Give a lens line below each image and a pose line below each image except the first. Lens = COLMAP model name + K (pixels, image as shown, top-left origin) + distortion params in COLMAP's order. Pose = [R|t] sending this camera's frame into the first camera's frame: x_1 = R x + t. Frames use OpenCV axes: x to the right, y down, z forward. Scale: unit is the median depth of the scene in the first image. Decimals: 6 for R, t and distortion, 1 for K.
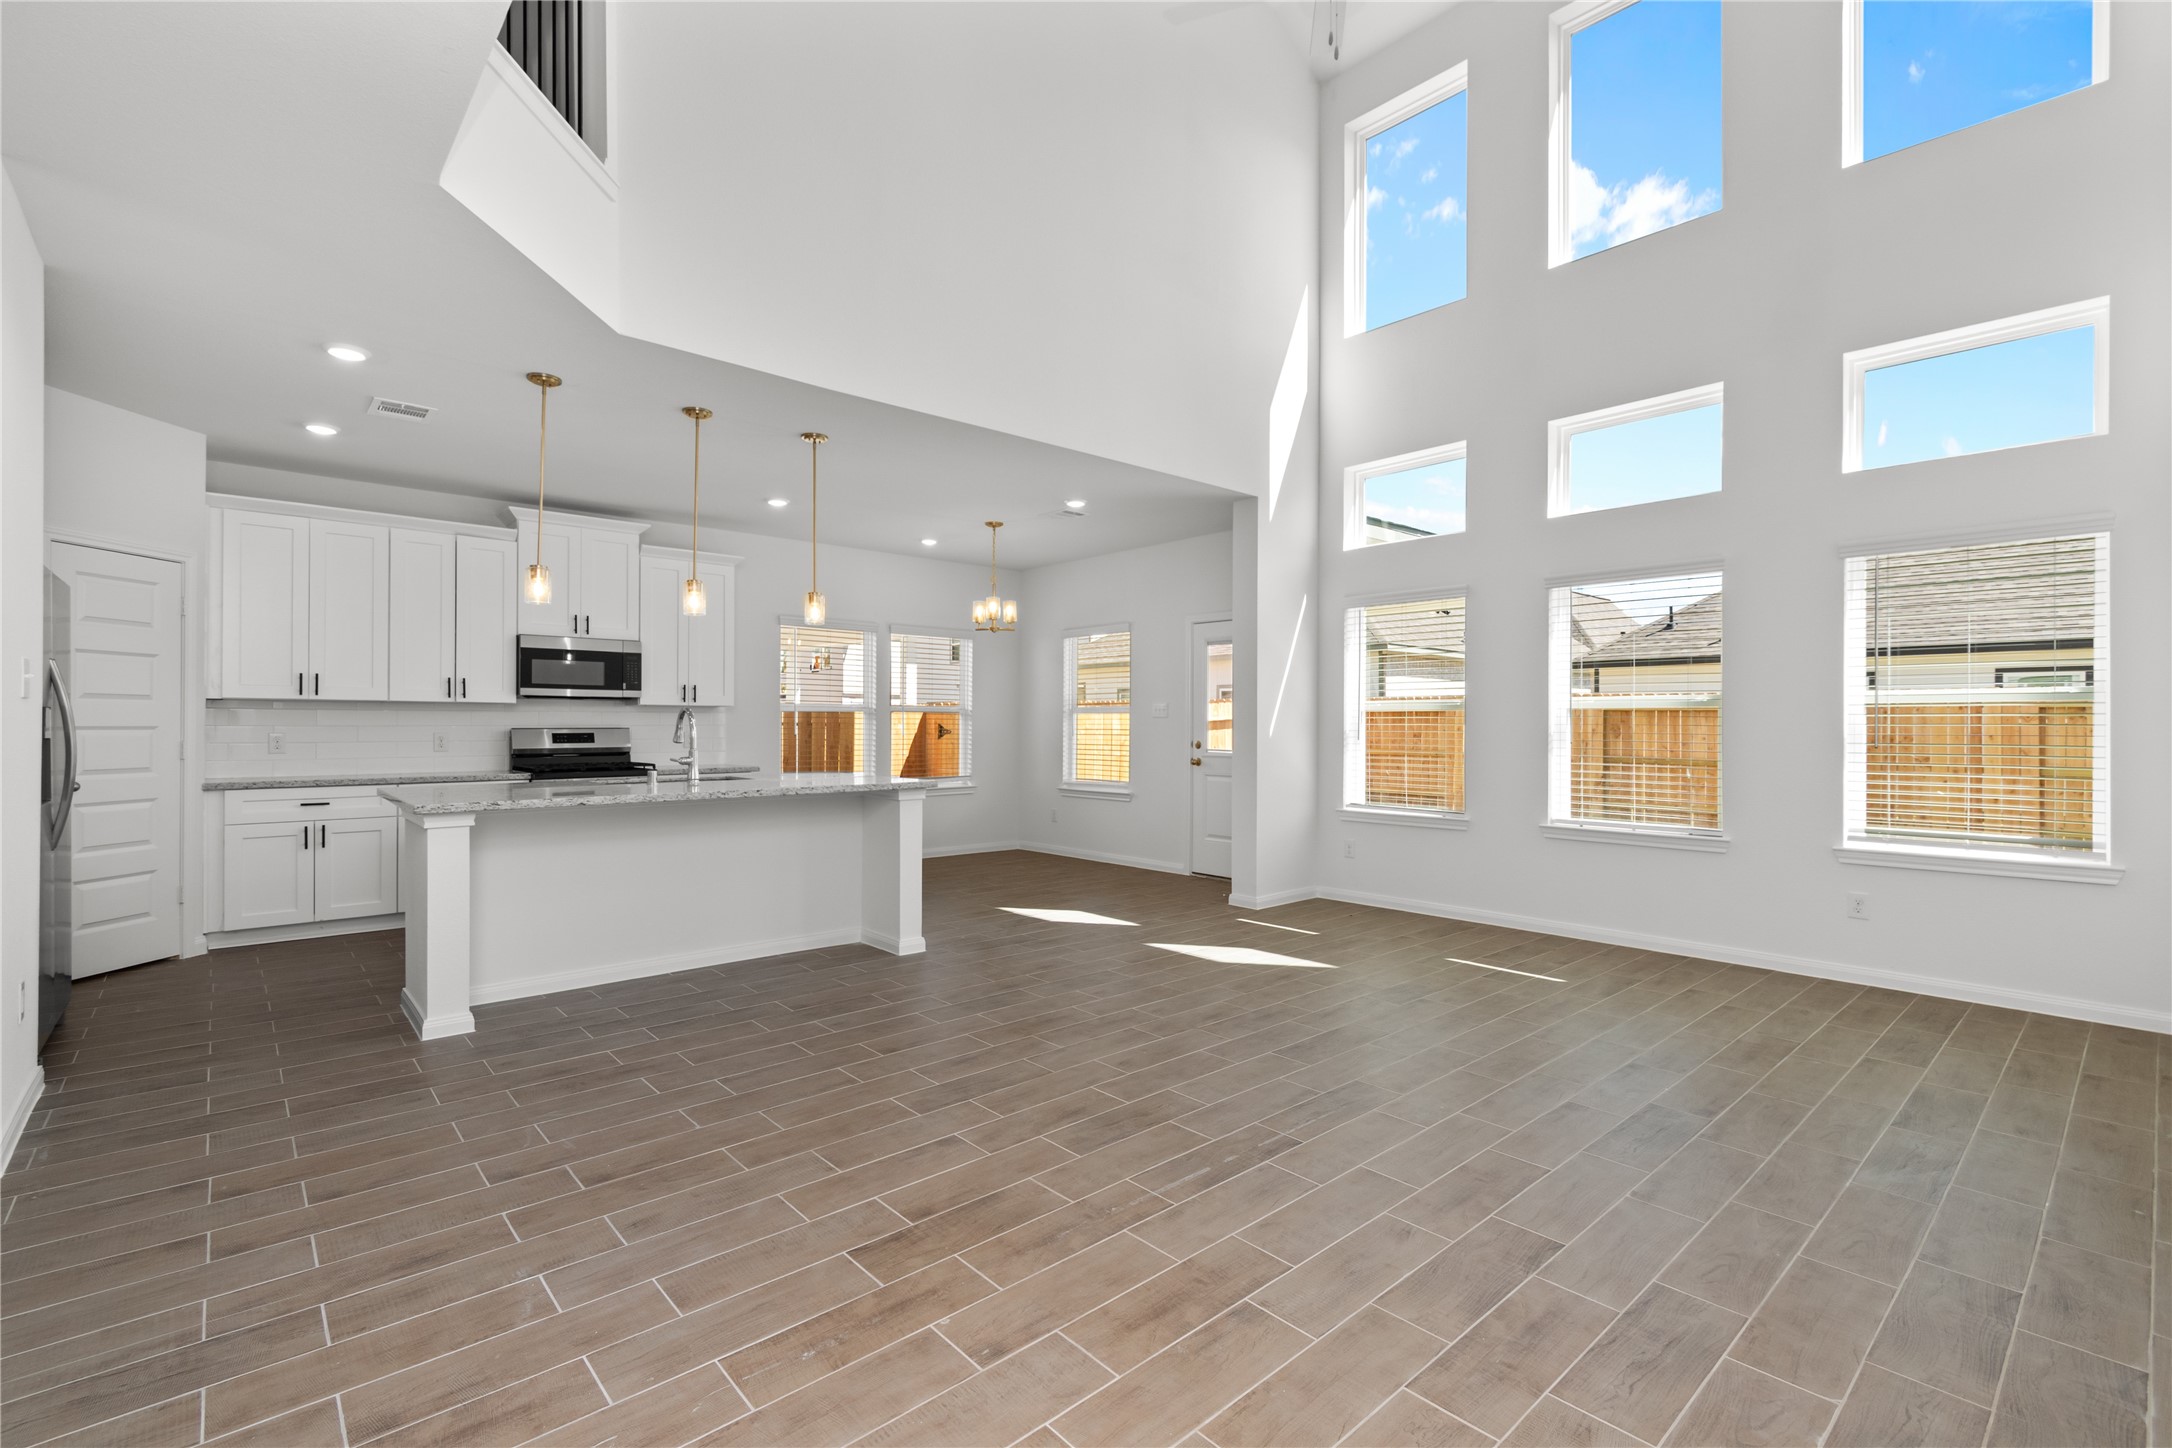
lens RADIAL K [[965.5, 0, 1081.0], [0, 965.5, 726.7], [0, 0, 1]] dist [0.002750, 0.000252]
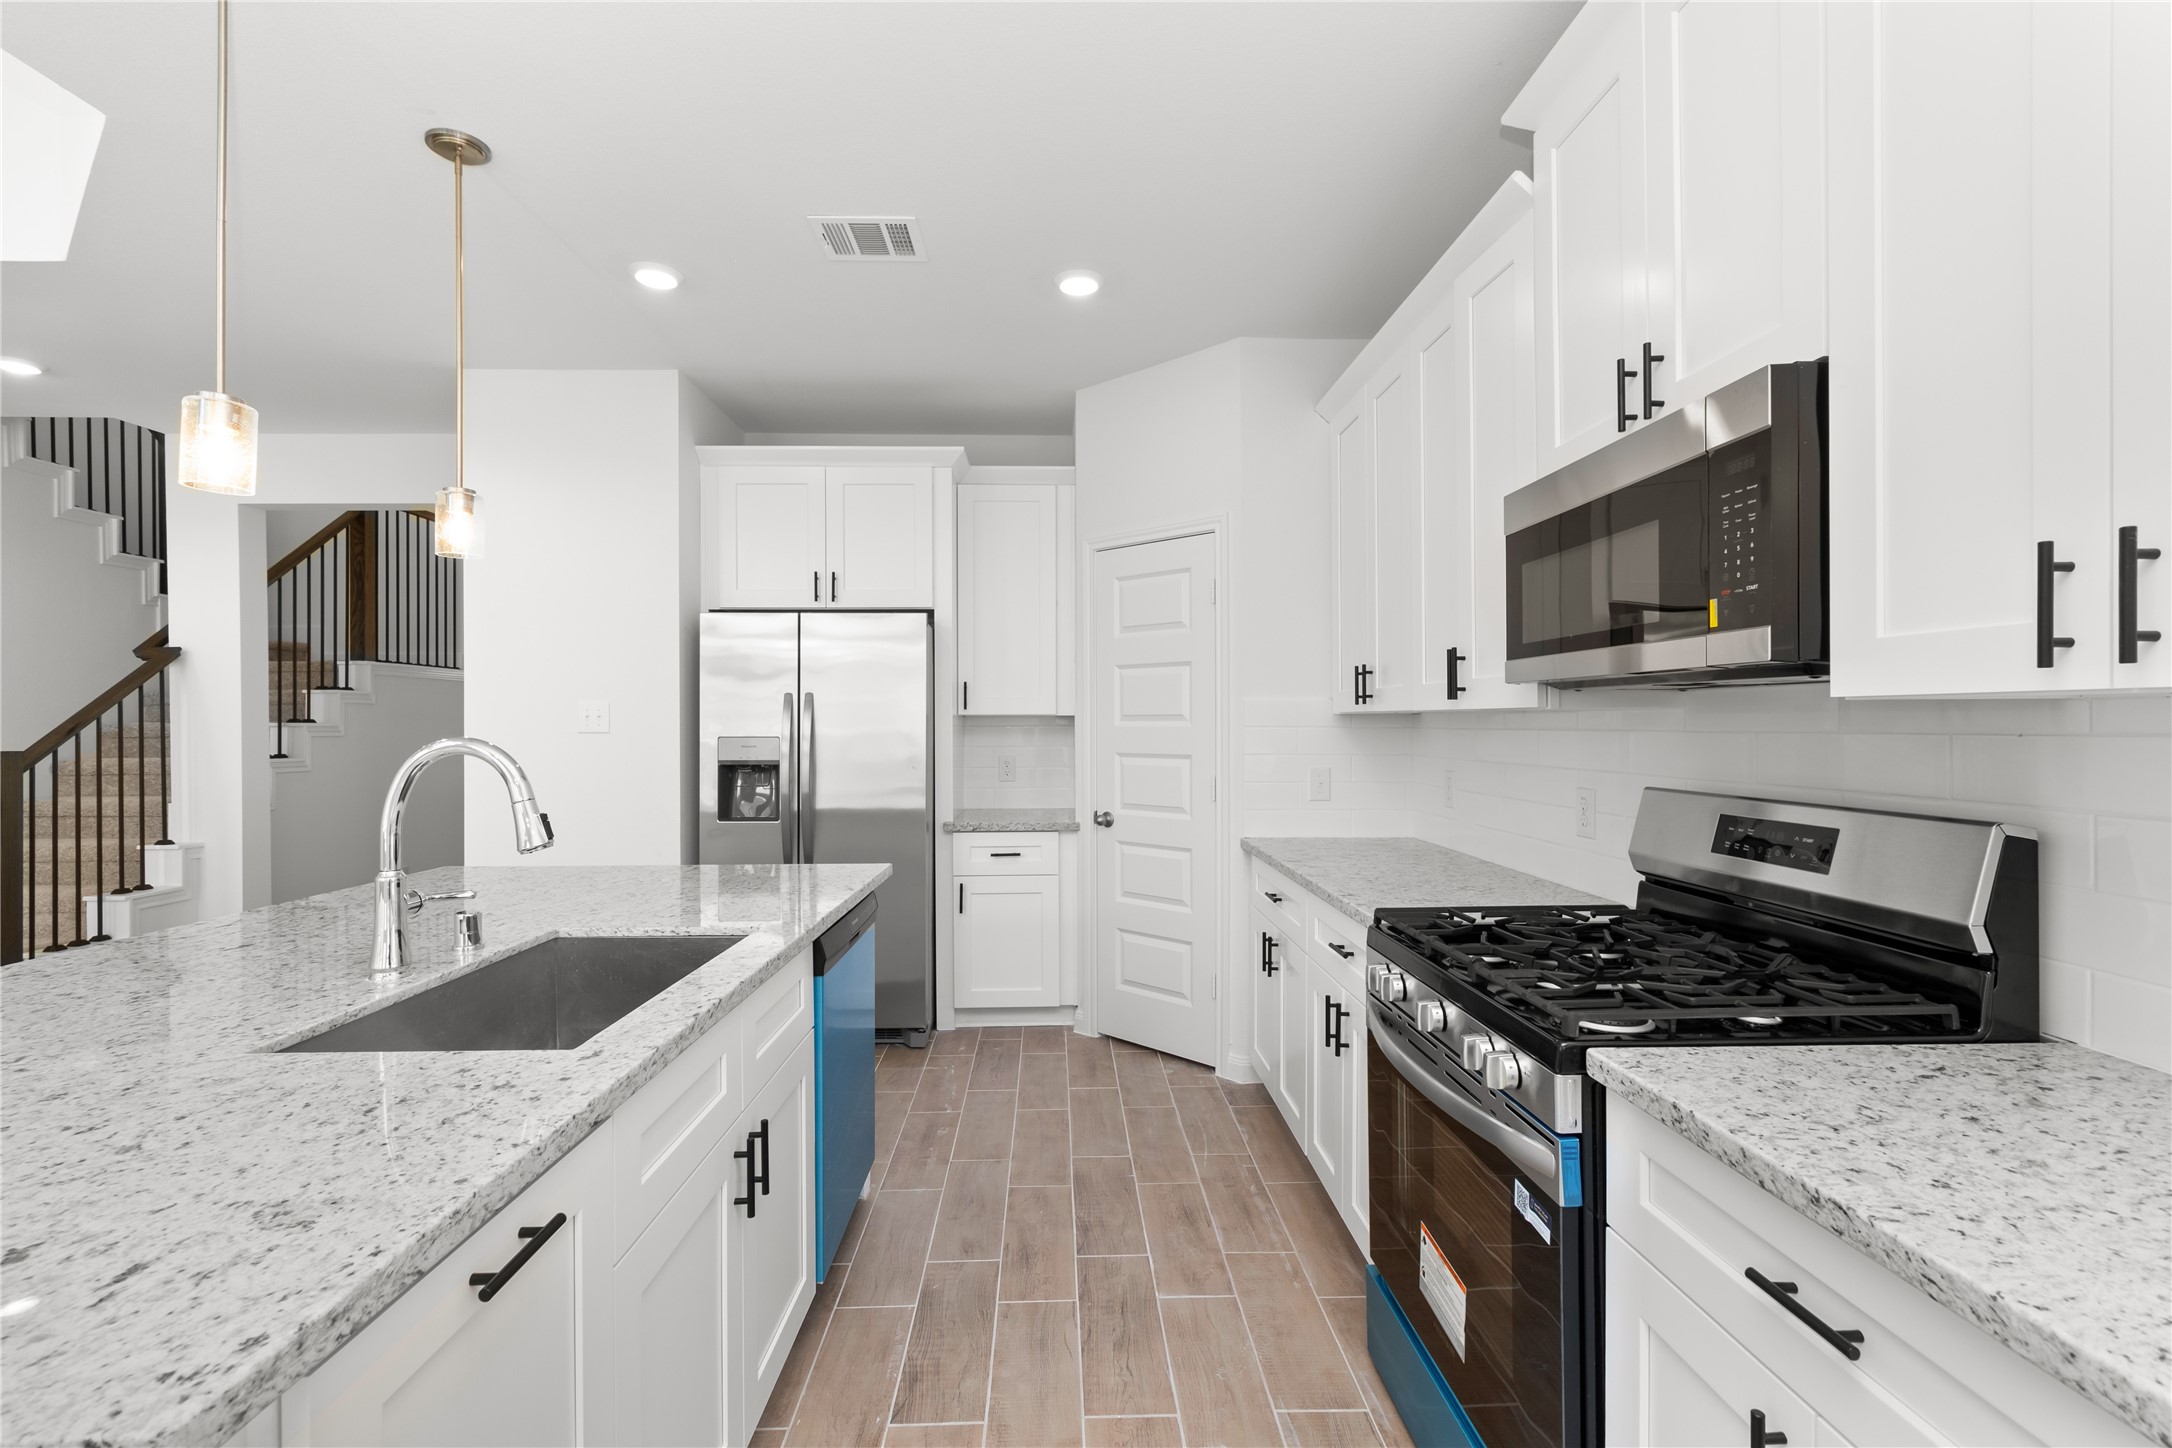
lens RADIAL K [[965.5, 0, 1095.2], [0, 965.5, 721.6], [0, 0, 1]] dist [0.002750, 0.000252]
pose [[-0.632157, -0.003687, -0.774832, -0.269749], [-0.002034, 0.999993, -0.003098, -0.021677], [0.774838, -0.000383, -0.632160, 1.237031]]
